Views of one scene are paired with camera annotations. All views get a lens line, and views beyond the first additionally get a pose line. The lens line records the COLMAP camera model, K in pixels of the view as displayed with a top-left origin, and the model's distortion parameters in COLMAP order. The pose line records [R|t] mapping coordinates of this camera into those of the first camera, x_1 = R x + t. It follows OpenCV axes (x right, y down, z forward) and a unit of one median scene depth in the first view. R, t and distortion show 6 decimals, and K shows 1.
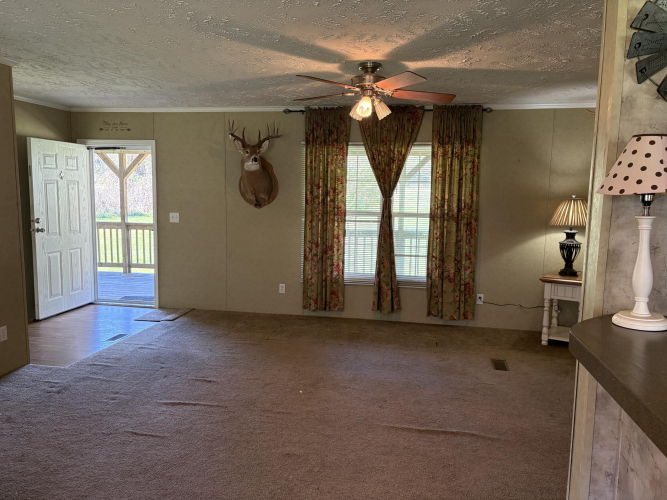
lens RADIAL K [[496.8, 0, 336.7], [0, 496.8, 247.6], [0, 0, 1]] dist [0.065847, -0.051553]
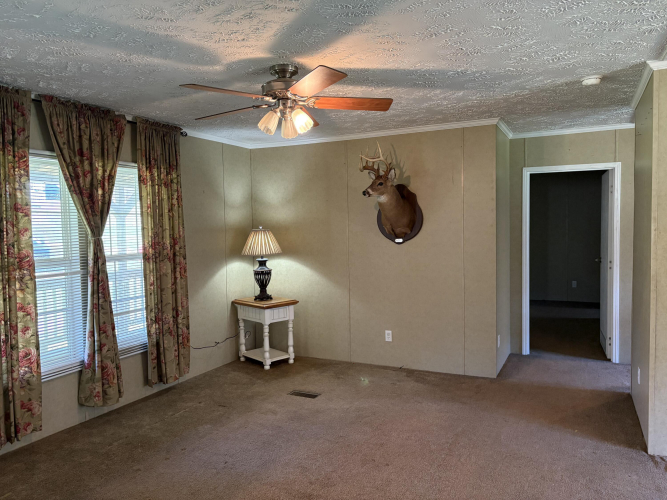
lens RADIAL K [[496.8, 0, 340.7], [0, 496.8, 243.6], [0, 0, 1]] dist [0.065847, -0.051553]
pose [[0.267970, -0.057788, 0.961693, -0.488752], [0.123667, 0.992005, 0.025150, -0.067159], [-0.955457, 0.112190, 0.272974, 0.498655]]
